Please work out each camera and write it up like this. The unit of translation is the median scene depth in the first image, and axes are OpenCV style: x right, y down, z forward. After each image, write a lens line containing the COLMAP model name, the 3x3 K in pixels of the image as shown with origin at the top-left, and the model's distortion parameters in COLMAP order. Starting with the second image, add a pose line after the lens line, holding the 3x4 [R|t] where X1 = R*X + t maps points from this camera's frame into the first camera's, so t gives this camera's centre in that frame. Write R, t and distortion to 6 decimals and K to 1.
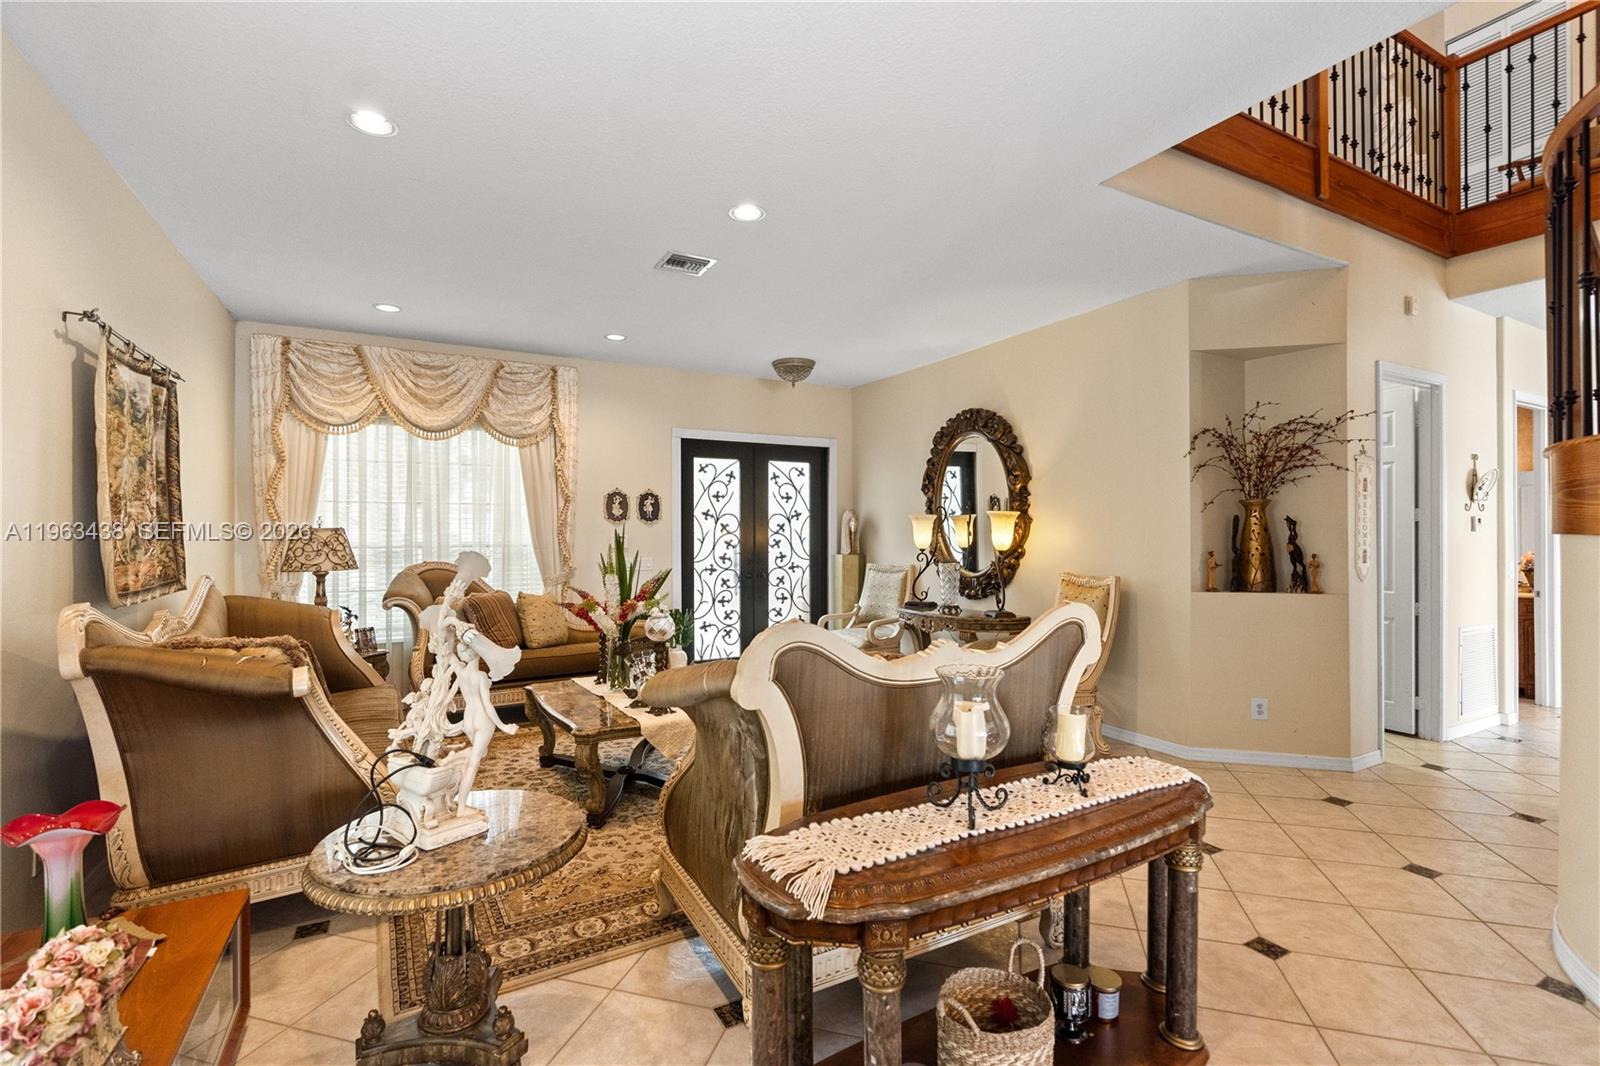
lens RADIAL K [[724.2, 0, 789.3], [0, 724.2, 529.8], [0, 0, 1]] dist [-0.011726, 0.004405]
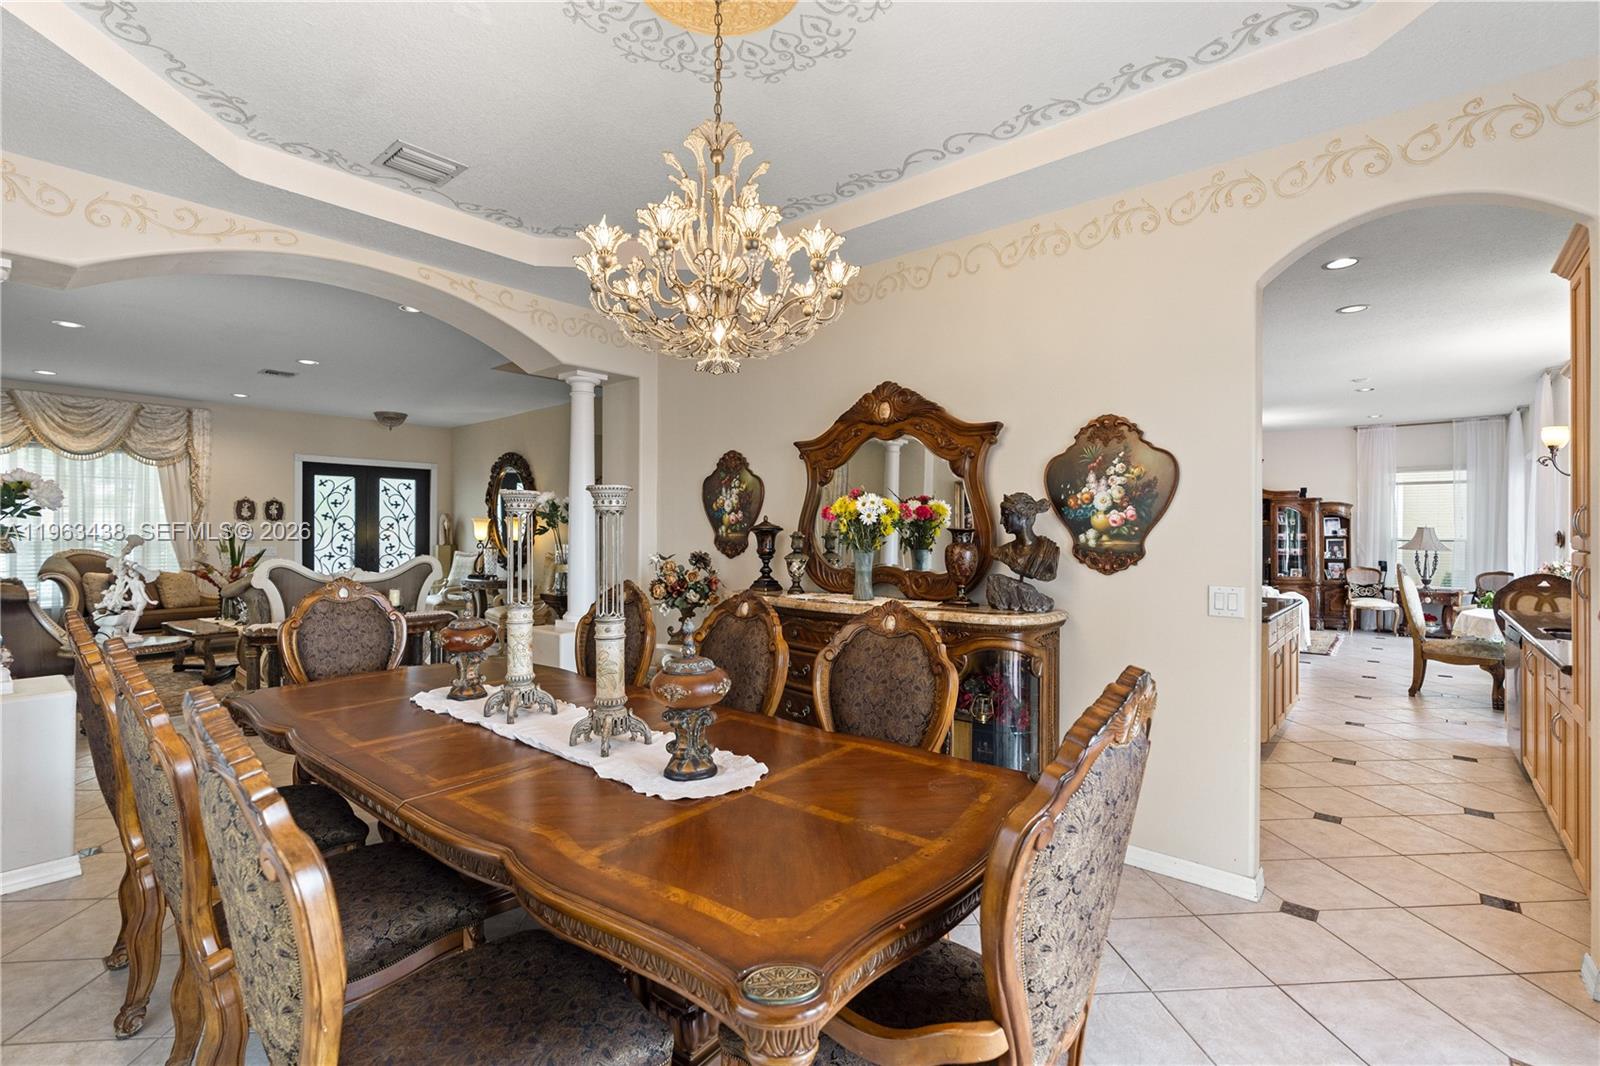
lens RADIAL K [[724.2, 0, 796.6], [0, 724.2, 530.9], [0, 0, 1]] dist [-0.011726, 0.004405]
pose [[0.932360, 0.004628, 0.361501, 0.248918], [-0.005231, 0.999986, 0.000690, 0.001420], [-0.361493, -0.002534, 0.932371, -0.672484]]
